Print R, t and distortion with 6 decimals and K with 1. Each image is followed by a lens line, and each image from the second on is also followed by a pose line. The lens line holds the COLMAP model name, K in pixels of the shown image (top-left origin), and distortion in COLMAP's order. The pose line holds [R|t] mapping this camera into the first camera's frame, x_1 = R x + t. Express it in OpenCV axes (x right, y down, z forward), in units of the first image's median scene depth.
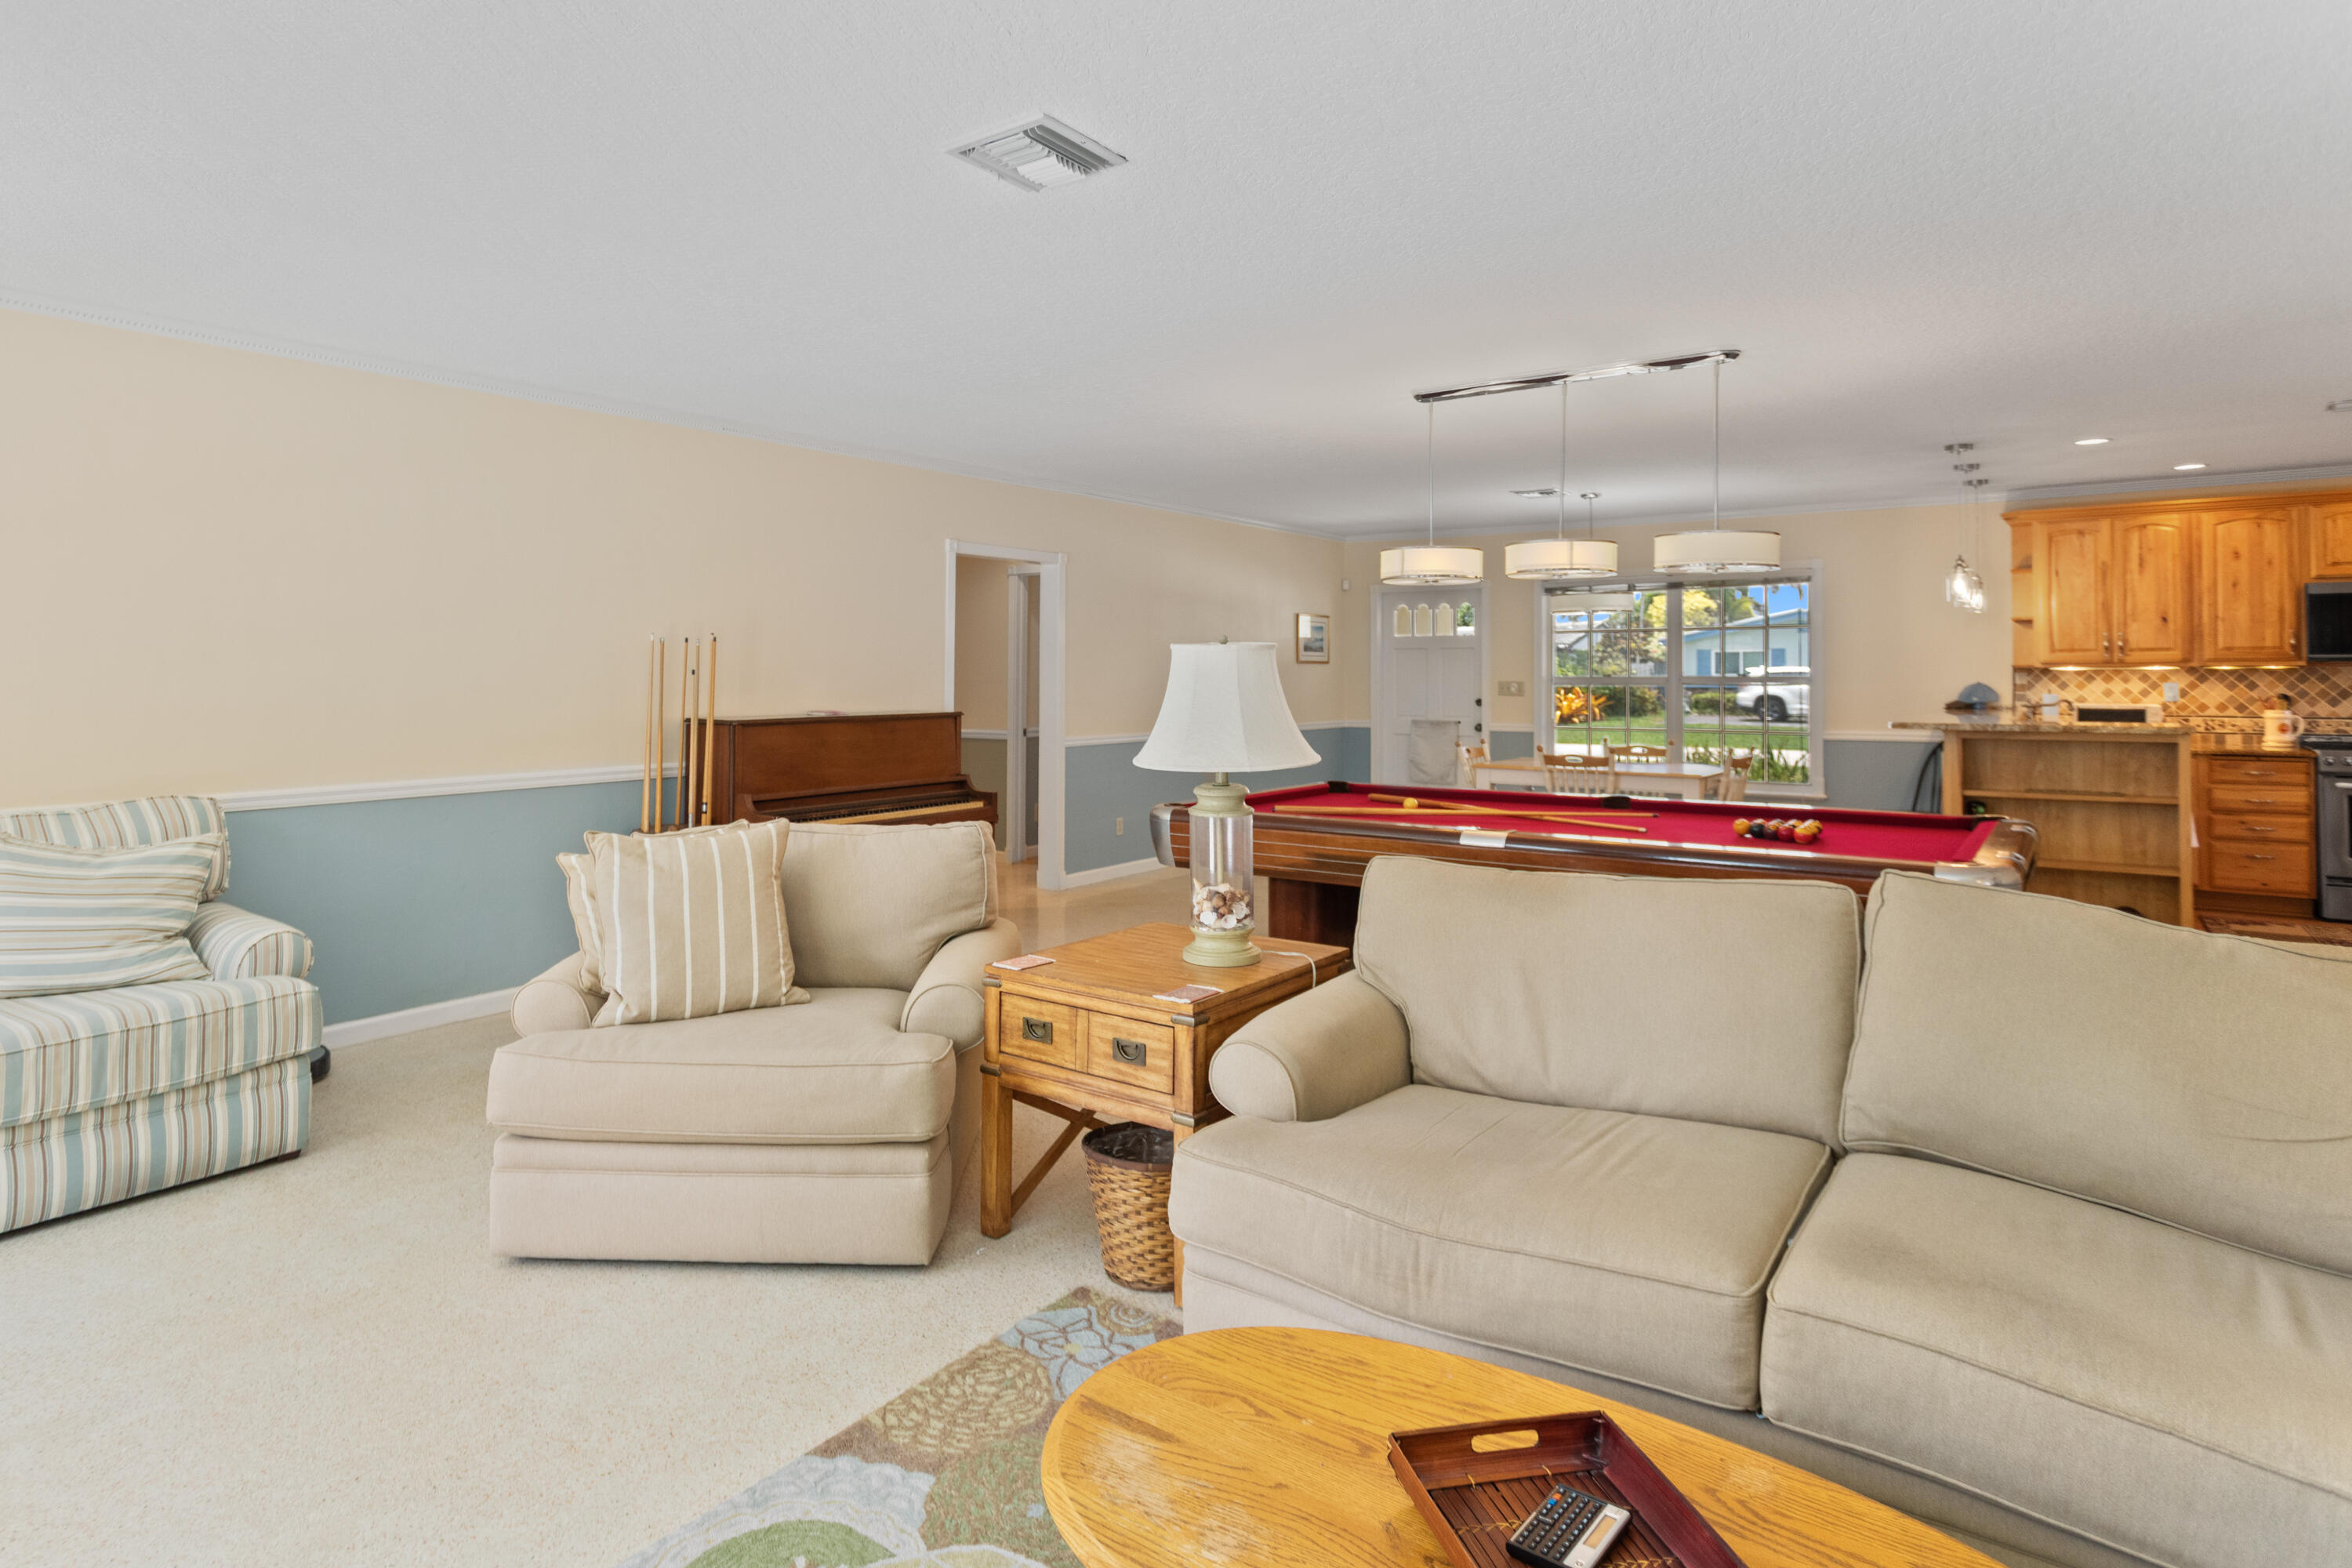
lens RADIAL K [[1196.4, 0, 1121.6], [0, 1196.4, 665.8], [0, 0, 1]] dist [0.007221, -0.001207]
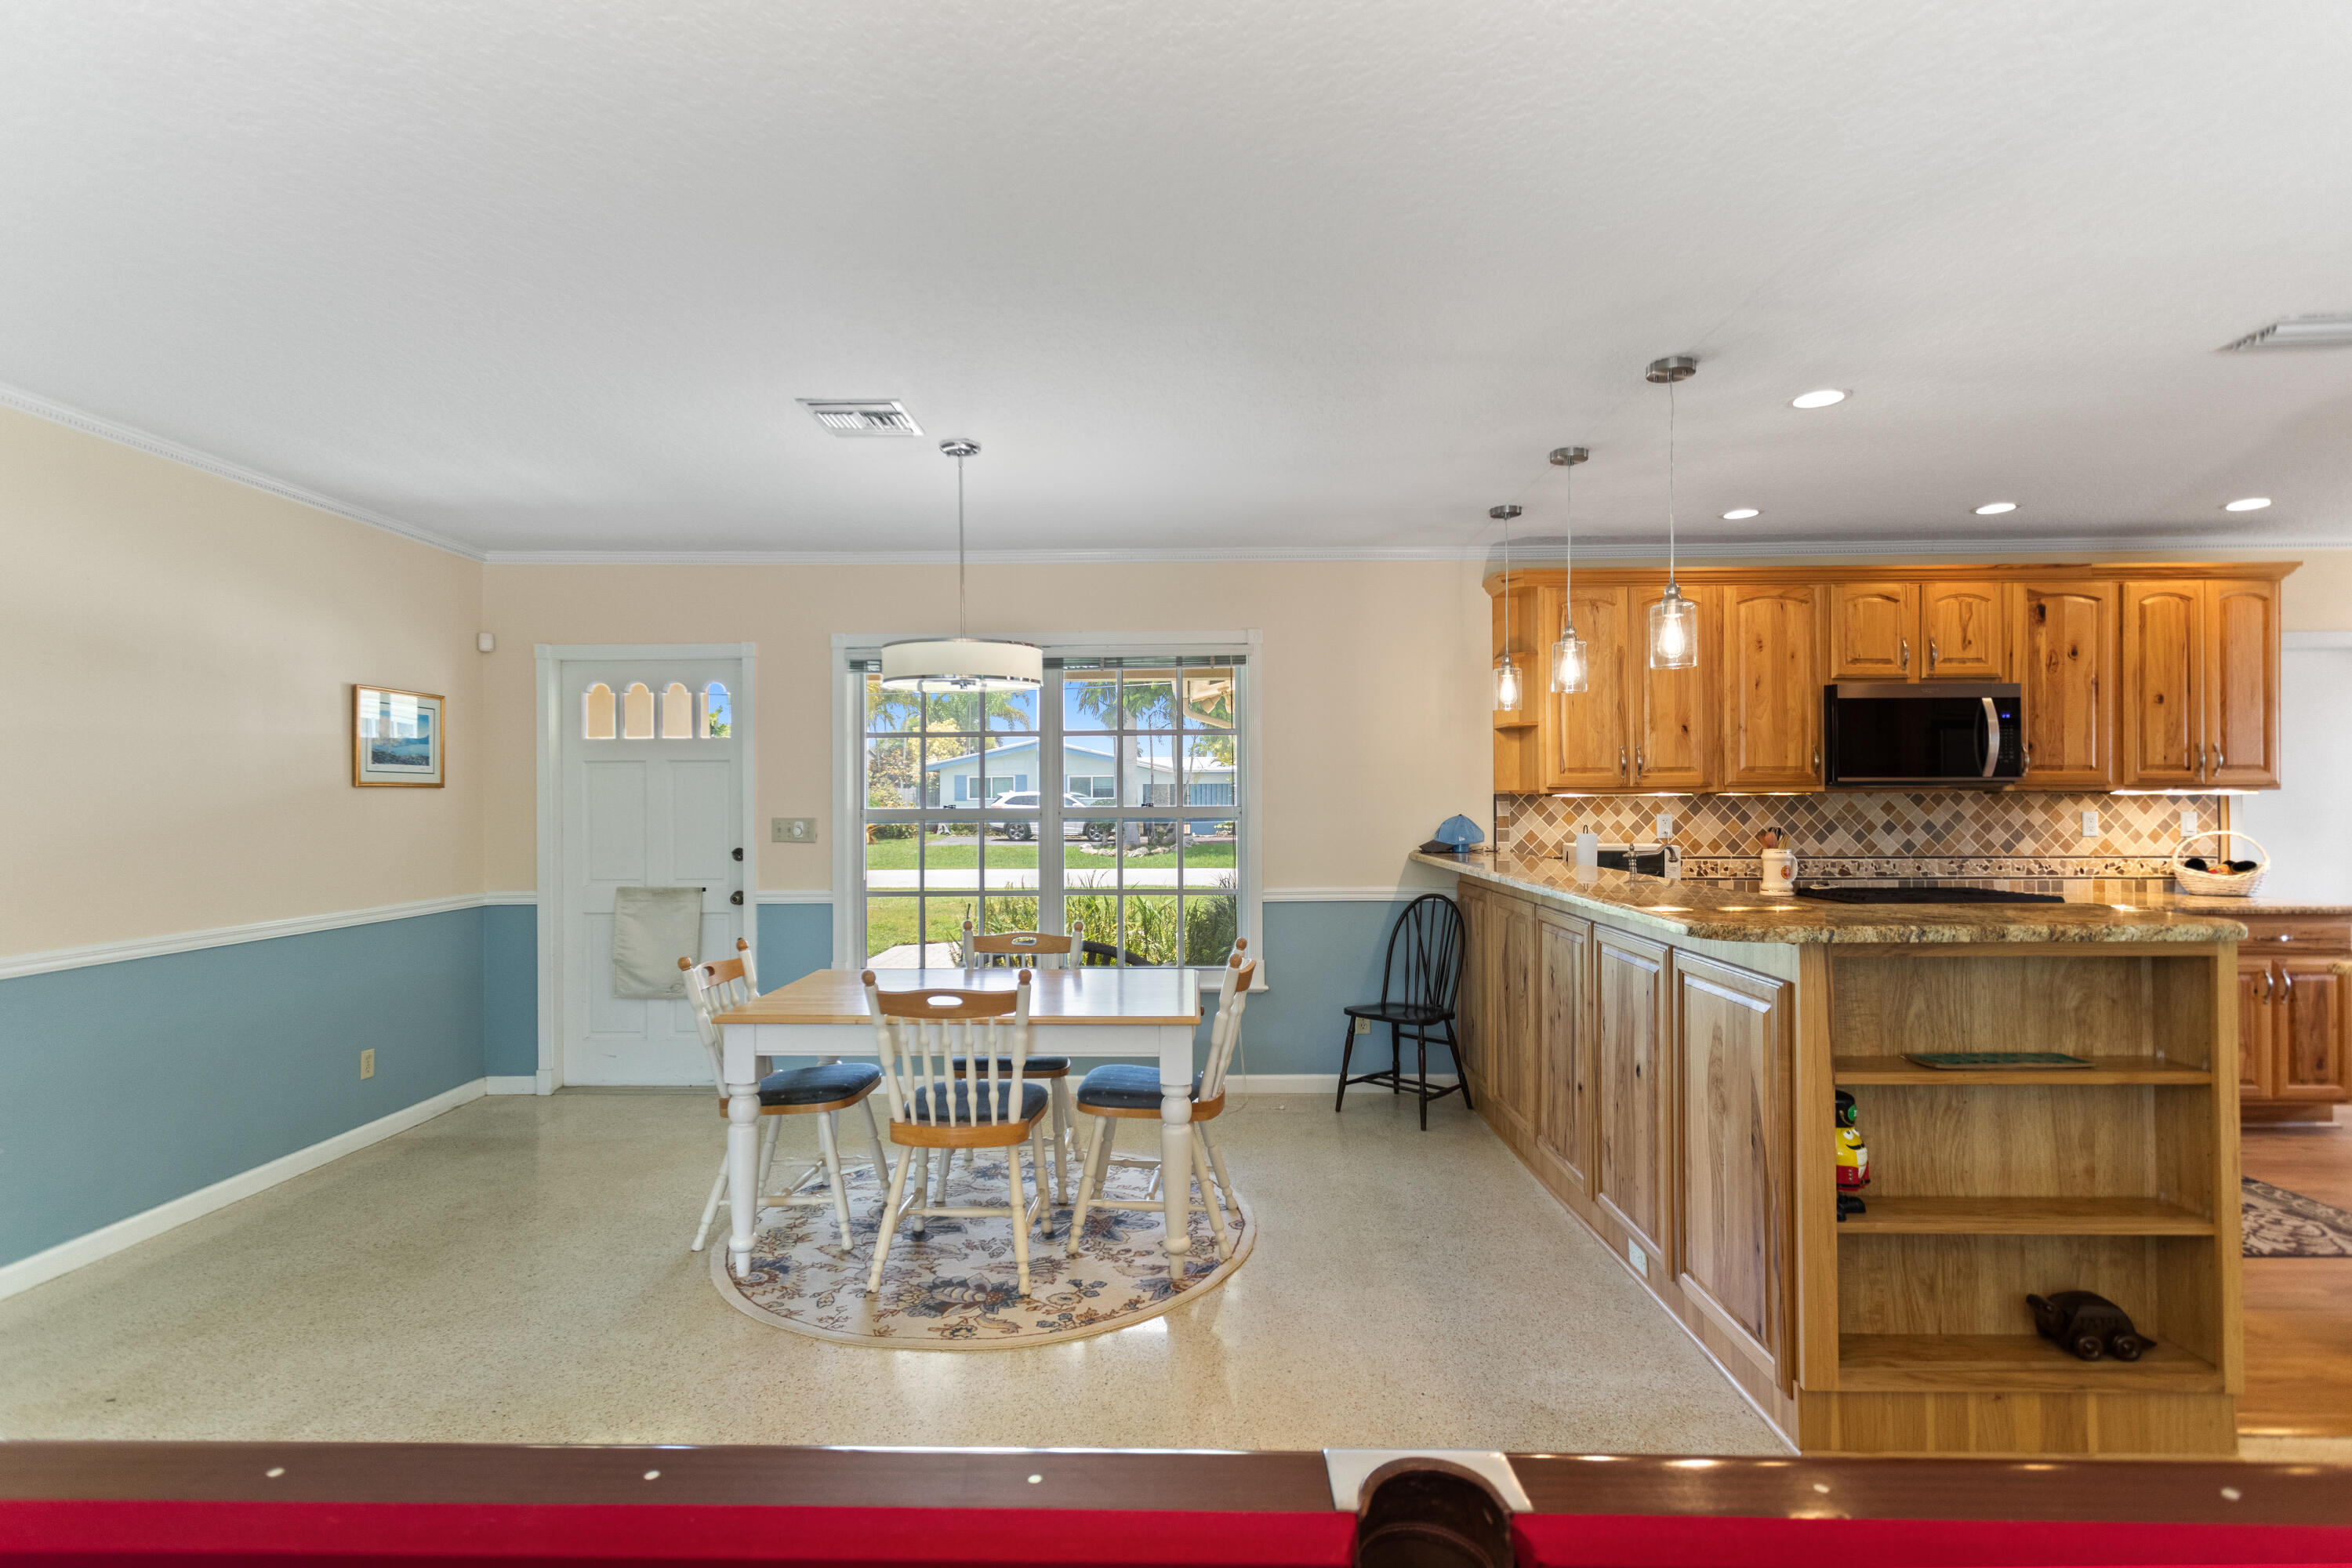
lens RADIAL K [[1158.9, 0, 1166.2], [0, 1158.9, 806.7], [0, 0, 1]] dist [0.005919, 0.001565]
pose [[0.804970, -0.008023, 0.593261, 0.192129], [-0.000410, 0.999901, 0.014080, -0.000772], [-0.593315, -0.011577, 0.804887, 0.617306]]
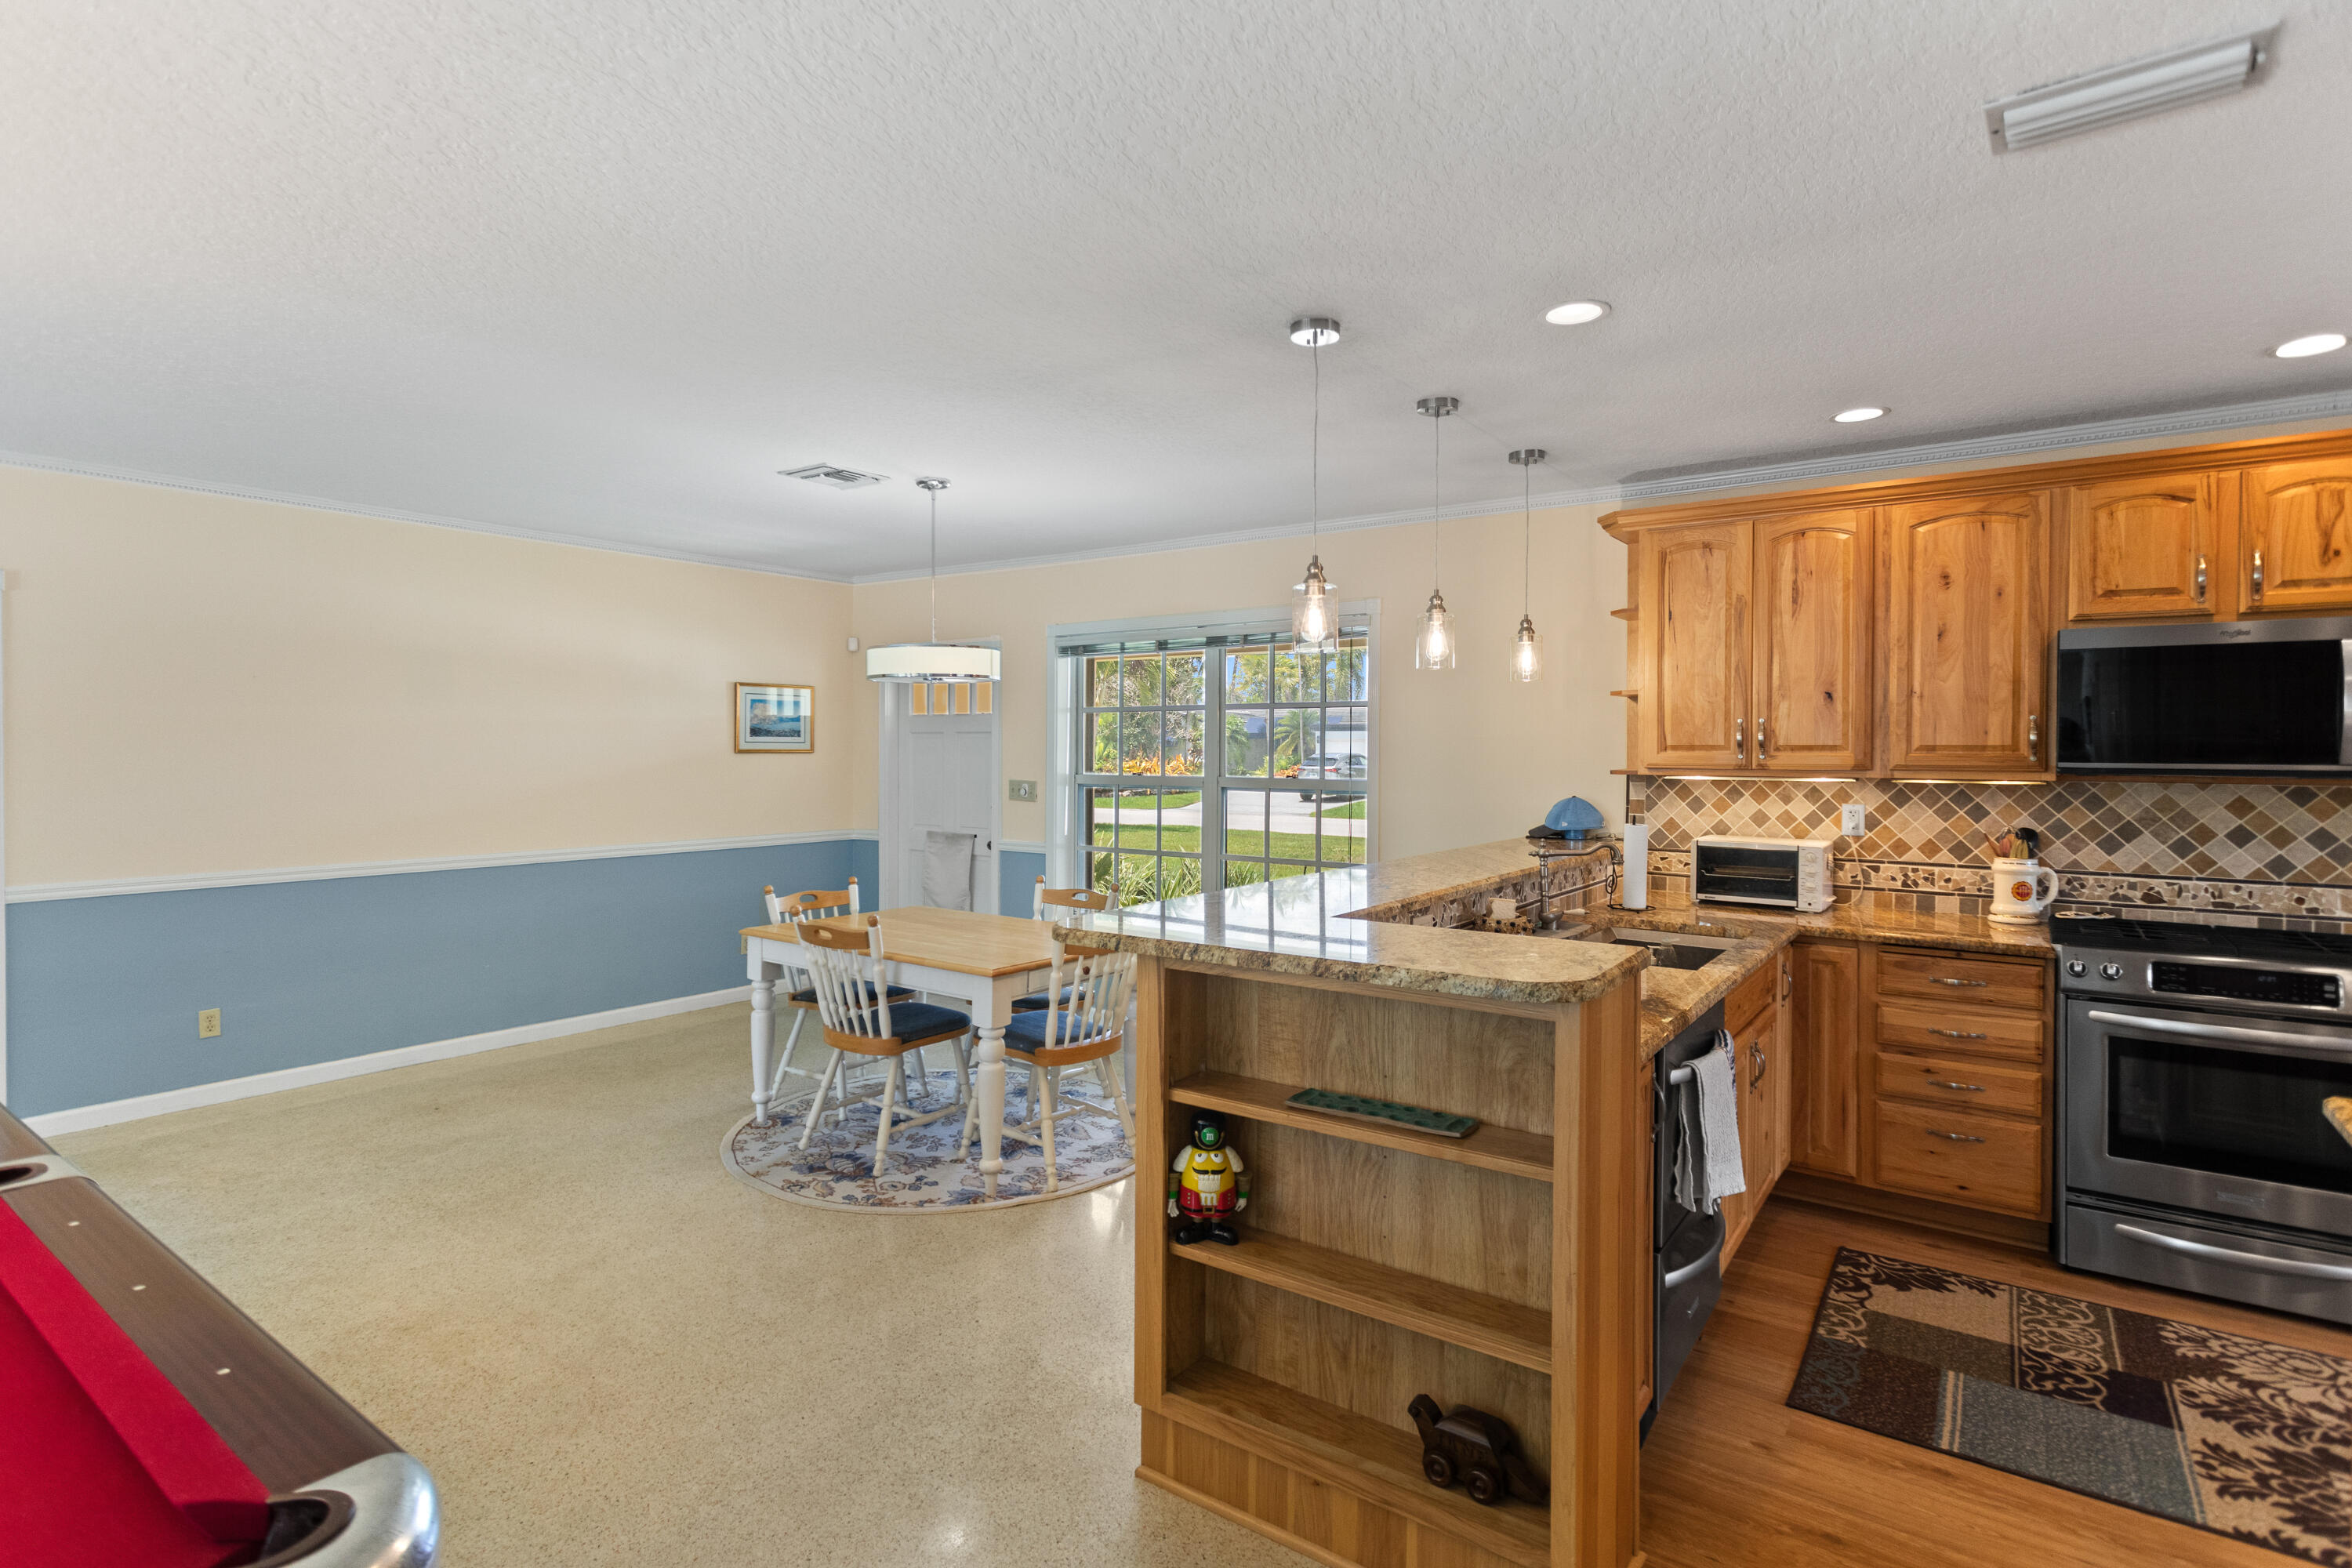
lens RADIAL K [[1158.9, 0, 1113.3], [0, 1158.9, 769.4], [0, 0, 1]] dist [0.005919, 0.001565]
pose [[0.999817, 0.004866, 0.018483, 0.517709], [-0.005349, 0.999642, 0.026207, -0.016248], [-0.018349, -0.026302, 0.999486, 0.454231]]
